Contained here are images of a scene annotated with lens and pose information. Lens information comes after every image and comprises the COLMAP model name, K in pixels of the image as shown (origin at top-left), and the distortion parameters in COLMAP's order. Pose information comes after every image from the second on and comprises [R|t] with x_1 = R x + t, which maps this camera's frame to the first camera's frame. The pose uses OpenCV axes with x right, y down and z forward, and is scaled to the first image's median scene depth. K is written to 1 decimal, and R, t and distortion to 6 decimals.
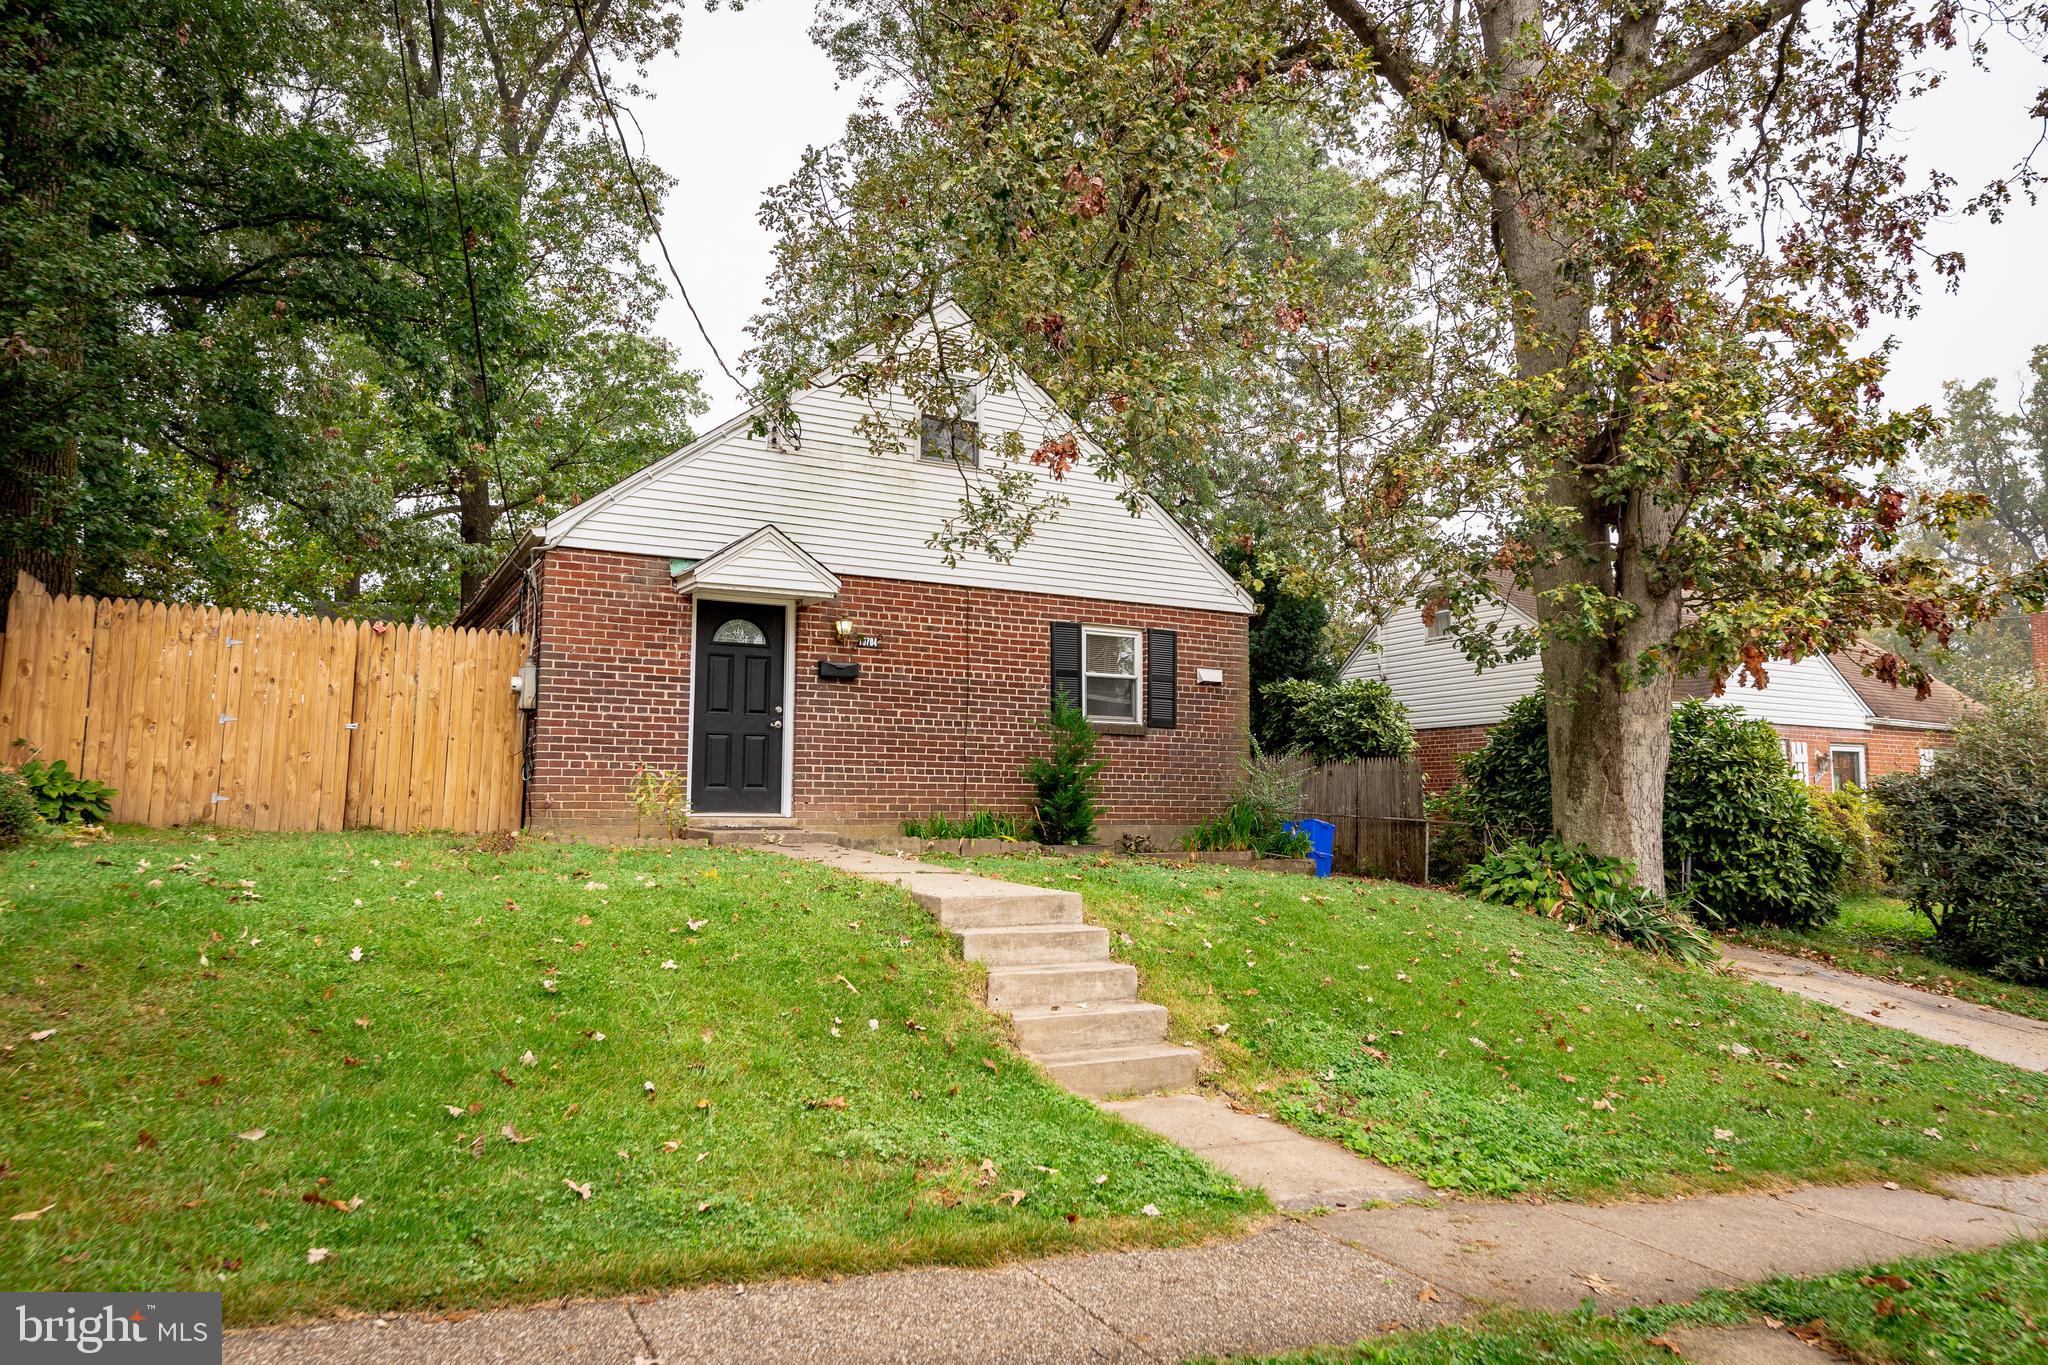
lens RADIAL K [[1345.1, 0, 1033.7], [0, 1345.1, 675.3], [0, 0, 1]] dist [-0.001608, 0.005354]
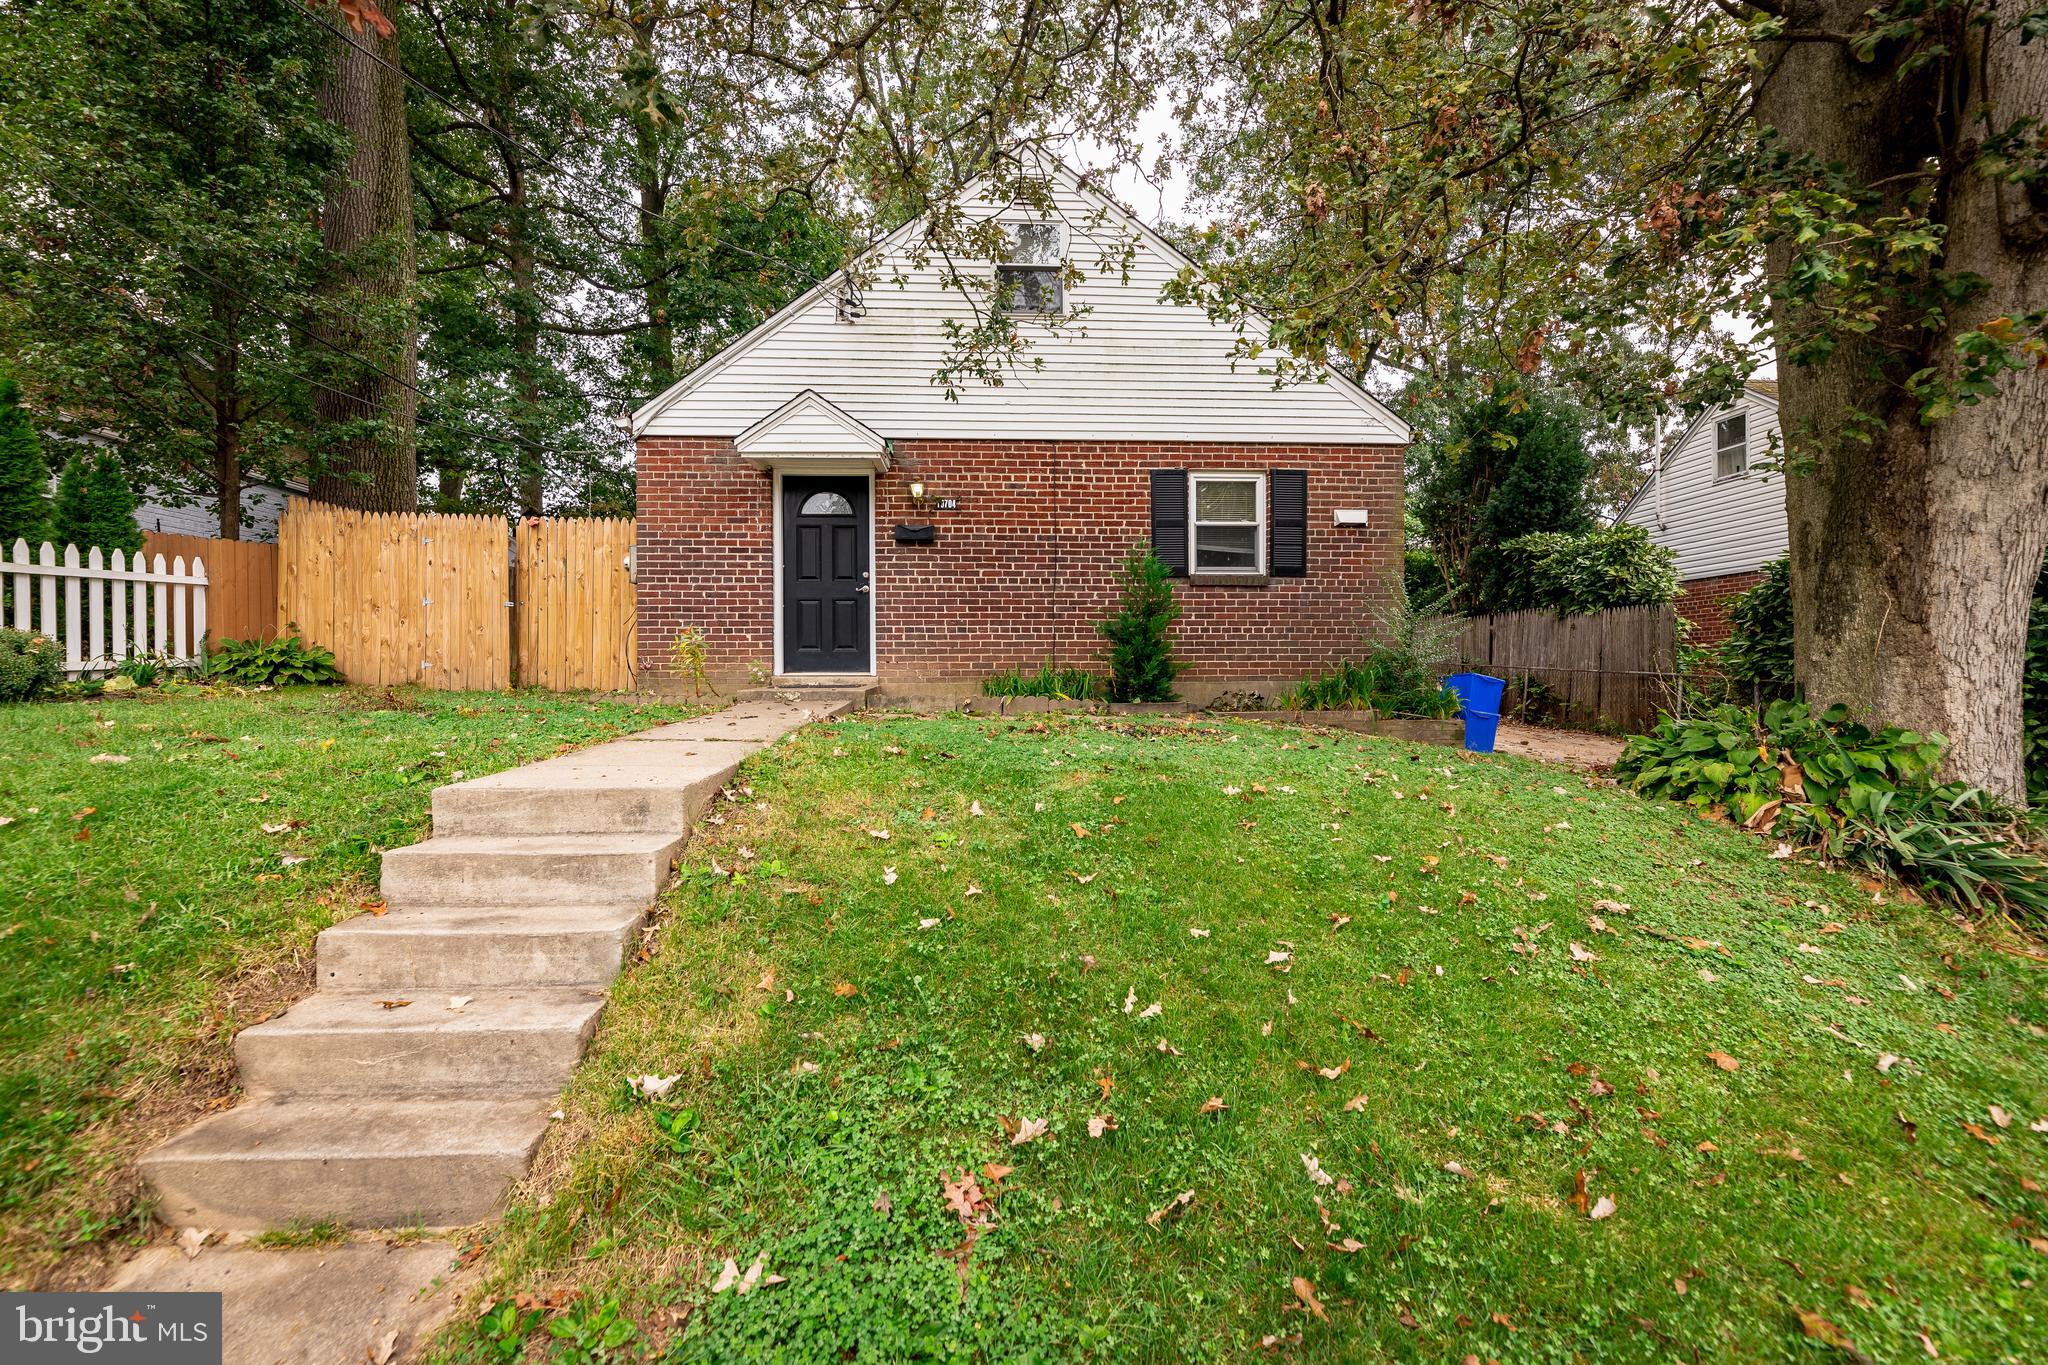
lens RADIAL K [[869.0, 0, 1019.1], [0, 869.0, 678.4], [0, 0, 1]] dist [-0.003097, -0.000344]
pose [[0.897360, -0.007955, -0.441227, 0.222212], [0.053762, 0.994361, 0.091411, 0.050849], [0.438012, -0.105749, 0.892728, 0.436672]]
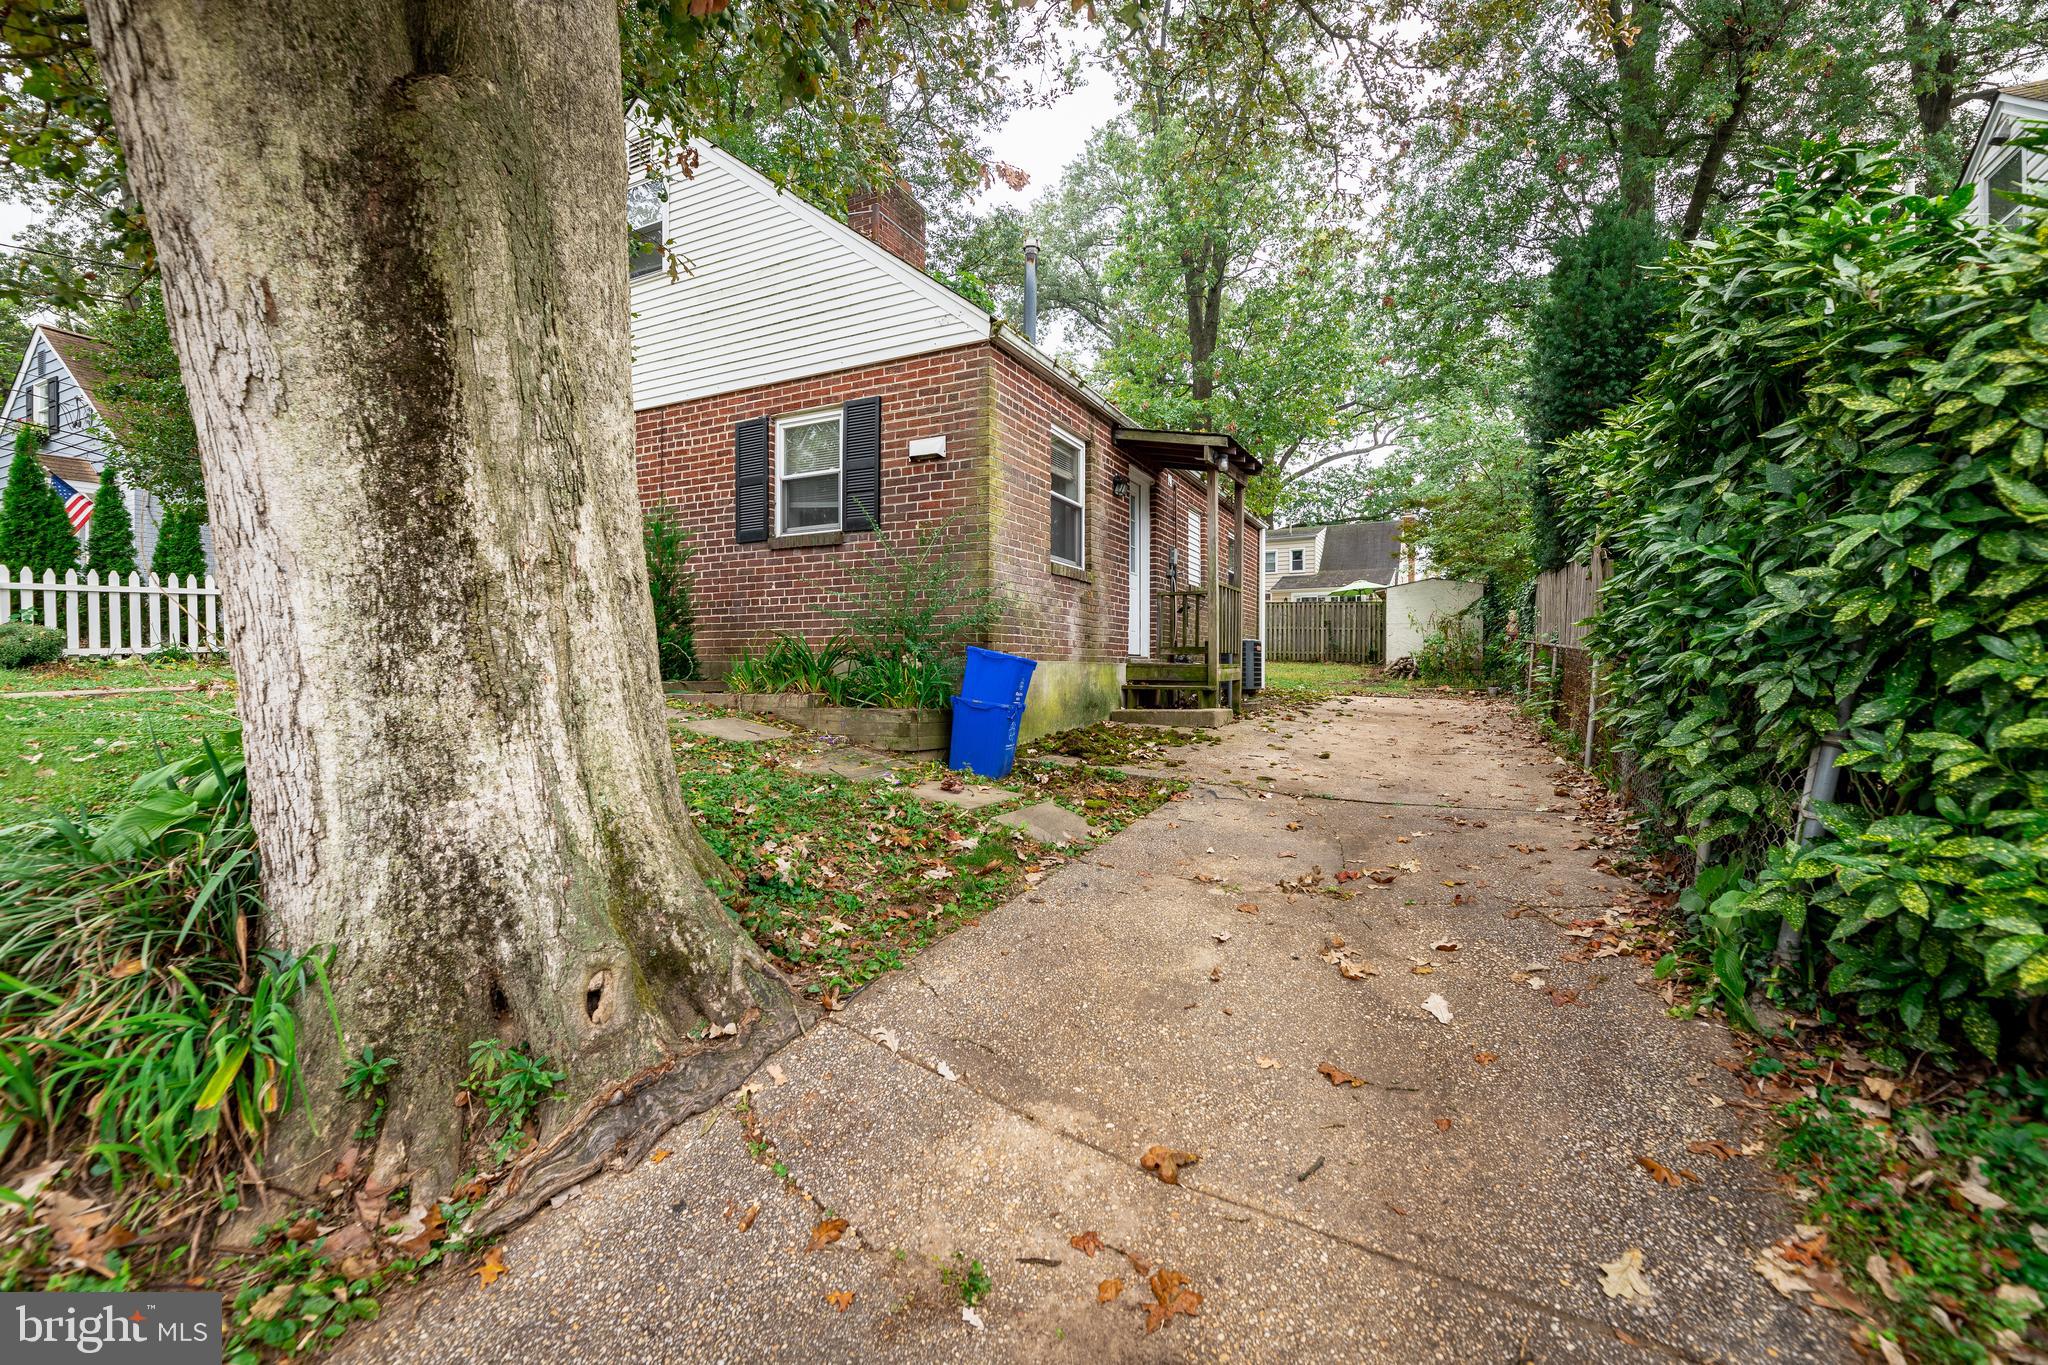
lens RADIAL K [[869.0, 0, 1024.9], [0, 869.0, 693.7], [0, 0, 1]] dist [-0.003097, -0.000344]
pose [[0.561055, 0.005897, -0.827757, 0.635862], [0.083251, 0.994503, 0.063513, 0.122974], [0.823582, -0.104546, 0.557480, 0.918117]]
